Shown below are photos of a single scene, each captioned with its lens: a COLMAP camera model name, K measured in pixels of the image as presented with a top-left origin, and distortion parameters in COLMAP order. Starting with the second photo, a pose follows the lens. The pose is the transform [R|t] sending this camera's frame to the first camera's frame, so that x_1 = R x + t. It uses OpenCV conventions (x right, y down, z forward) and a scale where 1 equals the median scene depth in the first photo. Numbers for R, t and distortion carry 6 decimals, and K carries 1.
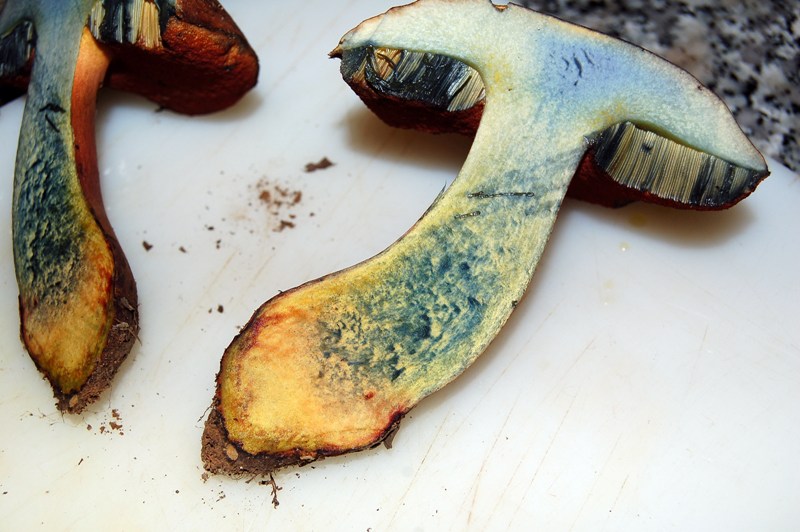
lens RADIAL K [[1090.9, 0, 400.1], [0, 1090.9, 262.5], [0, 0, 1]] dist [-0.042449, 0.000000]
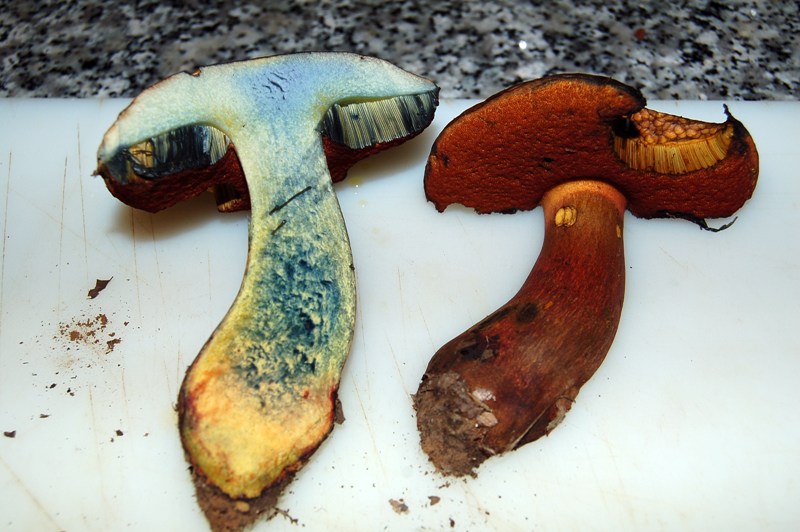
lens RADIAL K [[960.3, 0, 402.1], [0, 960.3, 268.9], [0, 0, 1]] dist [-0.054724, 0.000000]
pose [[0.714603, -0.512673, 0.475929, -0.367902], [0.550660, 0.831851, 0.069263, -0.003921], [-0.431412, 0.212580, 0.876752, 0.027396]]
